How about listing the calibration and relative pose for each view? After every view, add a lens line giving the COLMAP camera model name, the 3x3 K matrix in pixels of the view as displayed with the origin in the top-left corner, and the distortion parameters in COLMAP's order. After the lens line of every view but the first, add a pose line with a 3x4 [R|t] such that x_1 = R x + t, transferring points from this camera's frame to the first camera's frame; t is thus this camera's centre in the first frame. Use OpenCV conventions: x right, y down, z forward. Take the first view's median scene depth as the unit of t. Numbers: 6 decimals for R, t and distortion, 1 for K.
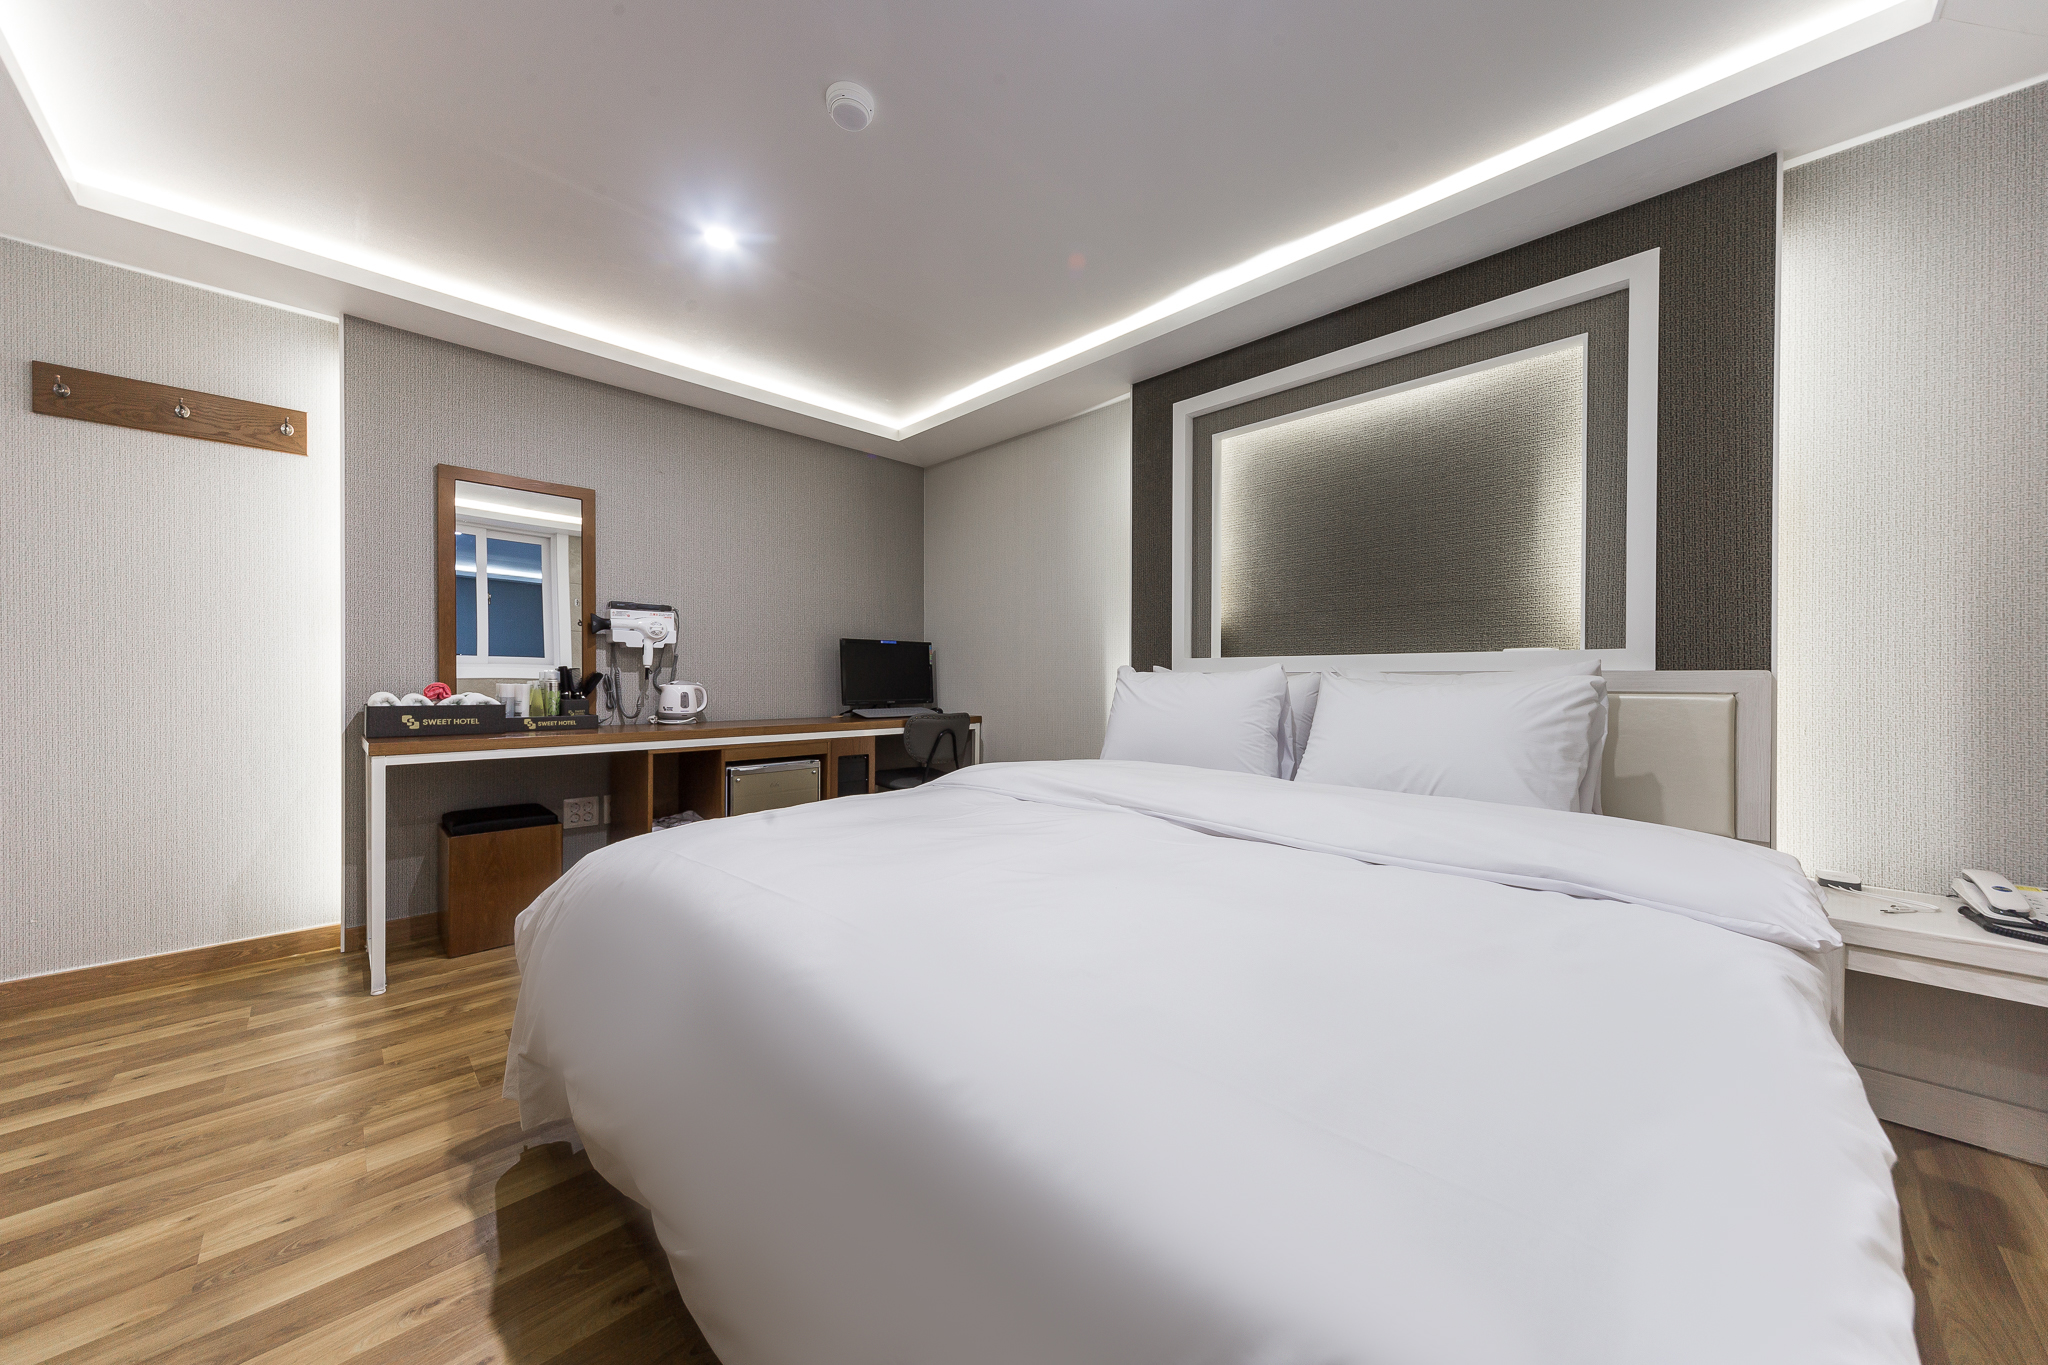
lens RADIAL K [[701.9, 0, 1024.0], [0, 701.9, 682.5], [0, 0, 1]] dist [0.000275, -0.000058]
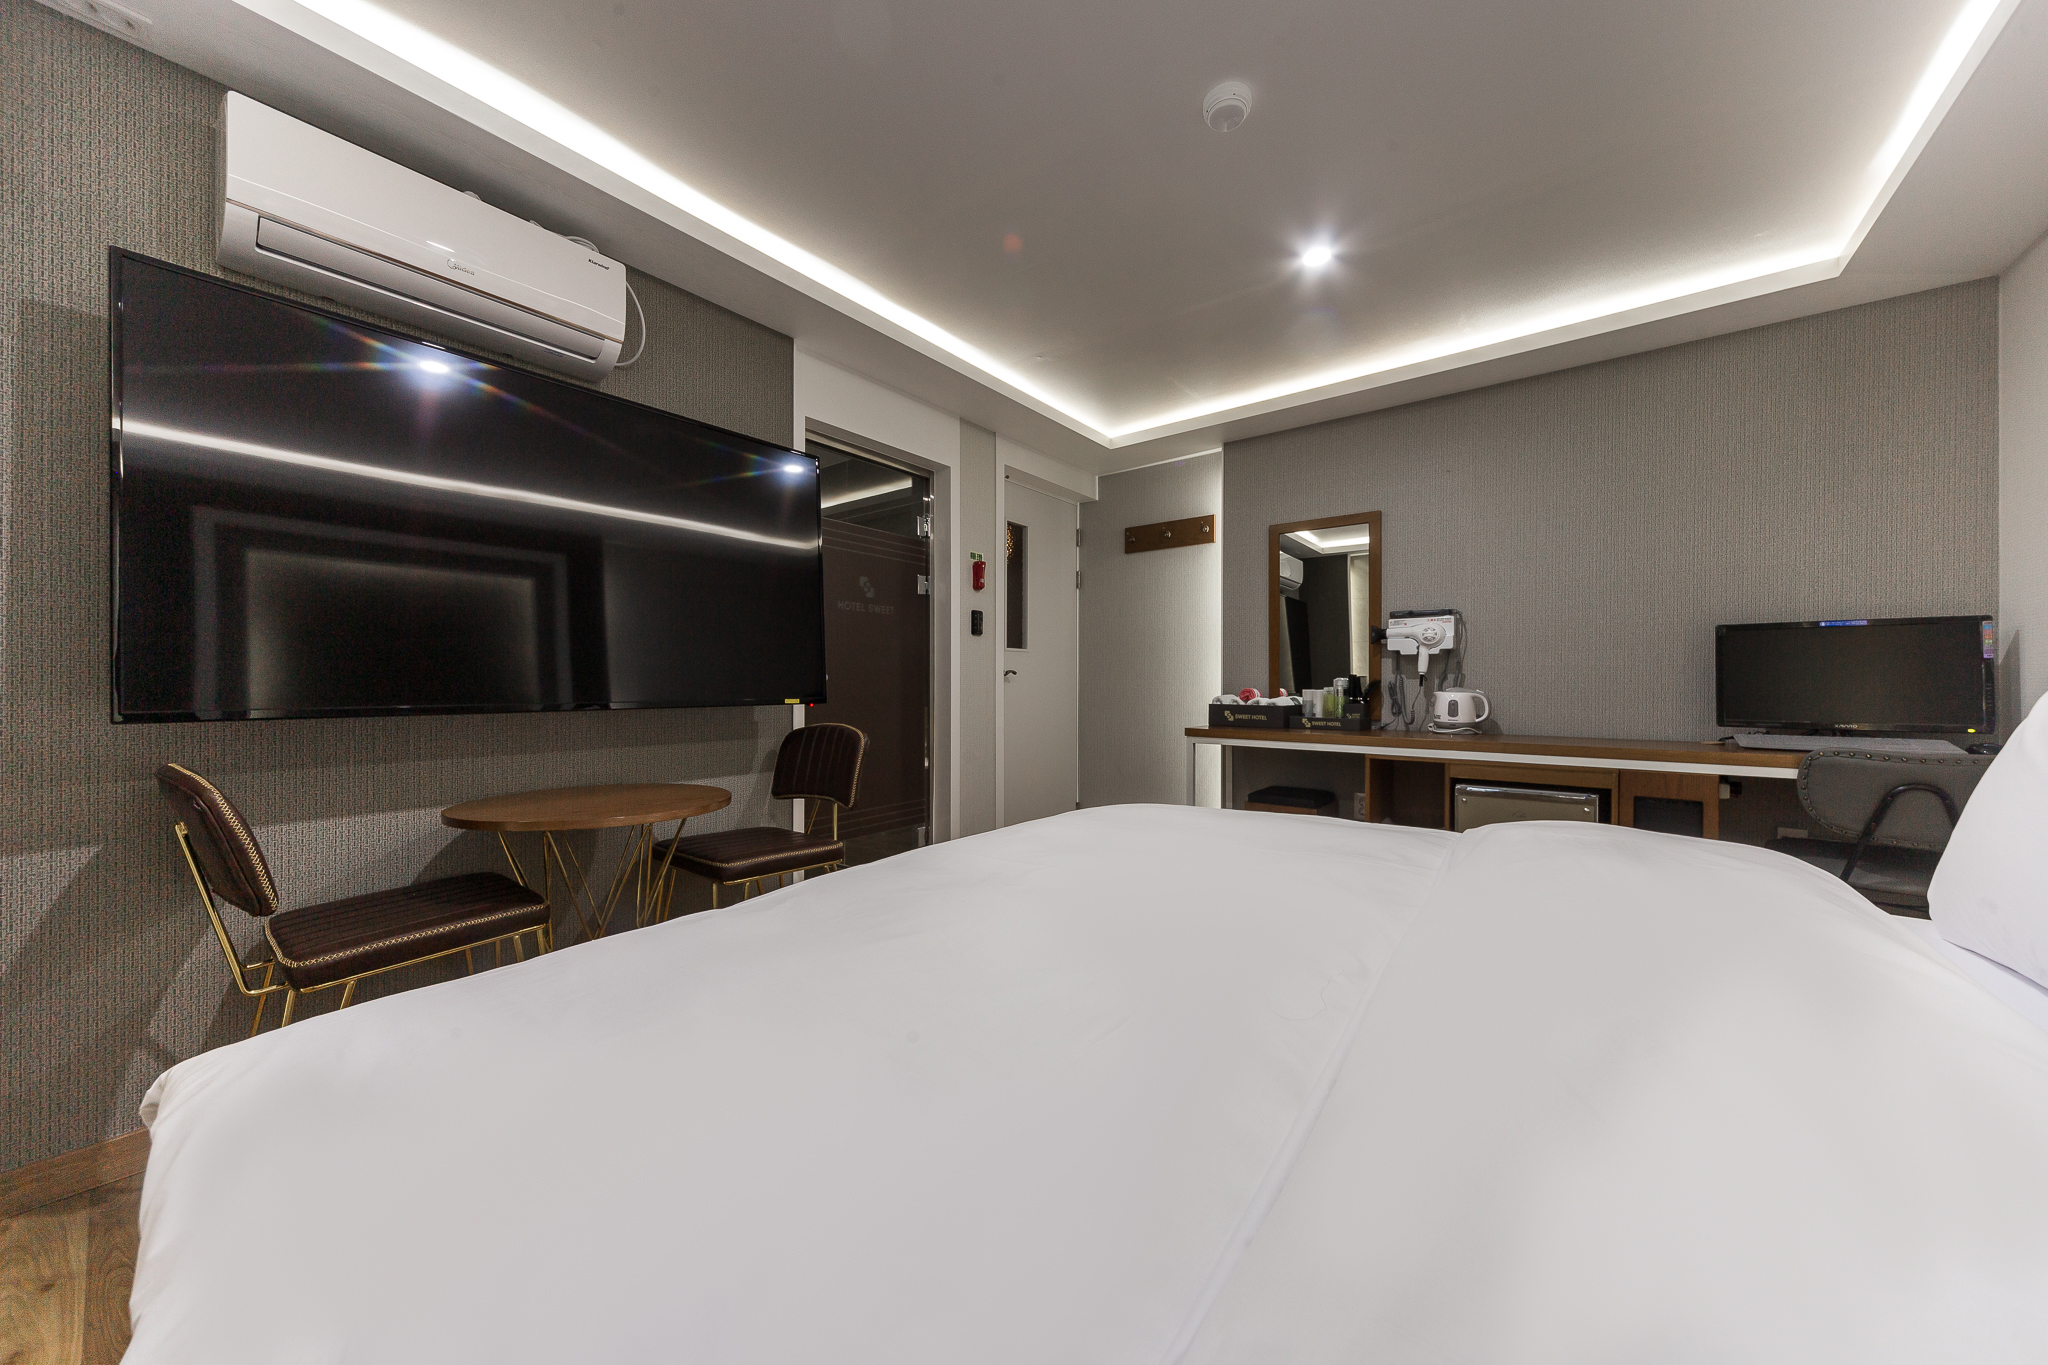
lens RADIAL K [[701.9, 0, 1024.0], [0, 701.9, 682.5], [0, 0, 1]] dist [0.000275, -0.000058]
pose [[0.119488, -0.002576, -0.992832, 0.386275], [-0.004935, 0.999983, -0.003188, -0.003764], [0.992823, 0.005280, 0.119474, 0.324155]]
